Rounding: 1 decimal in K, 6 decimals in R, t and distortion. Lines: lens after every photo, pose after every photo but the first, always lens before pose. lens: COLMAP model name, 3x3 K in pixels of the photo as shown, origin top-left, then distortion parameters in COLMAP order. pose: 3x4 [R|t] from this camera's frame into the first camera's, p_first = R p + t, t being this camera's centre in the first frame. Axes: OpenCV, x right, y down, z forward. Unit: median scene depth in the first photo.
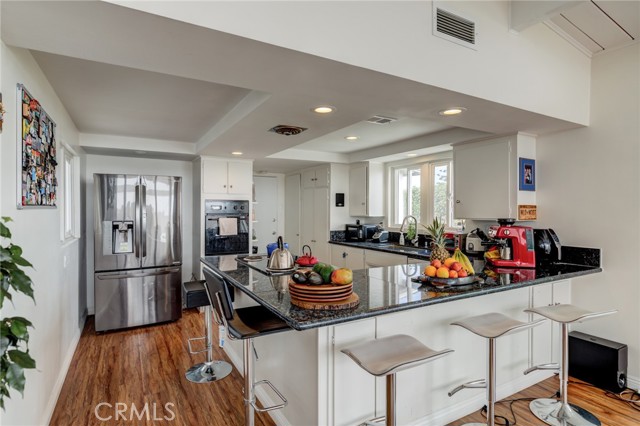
lens RADIAL K [[353.6, 0, 319.0], [0, 353.6, 213.0], [0, 0, 1]] dist [0.002381, -0.001138]
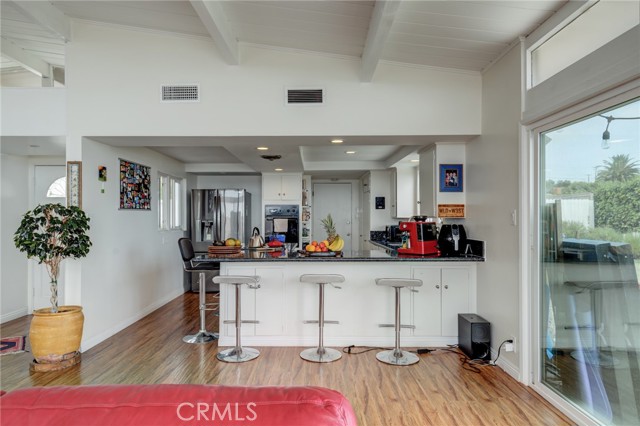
lens RADIAL K [[447.7, 0, 319.2], [0, 447.7, 211.8], [0, 0, 1]] dist [0.003792, 0.000579]
pose [[0.864750, -0.011286, -0.502076, 0.759243], [-0.000078, 0.999744, -0.022606, 0.027850], [0.502203, 0.019588, 0.864528, -0.382543]]
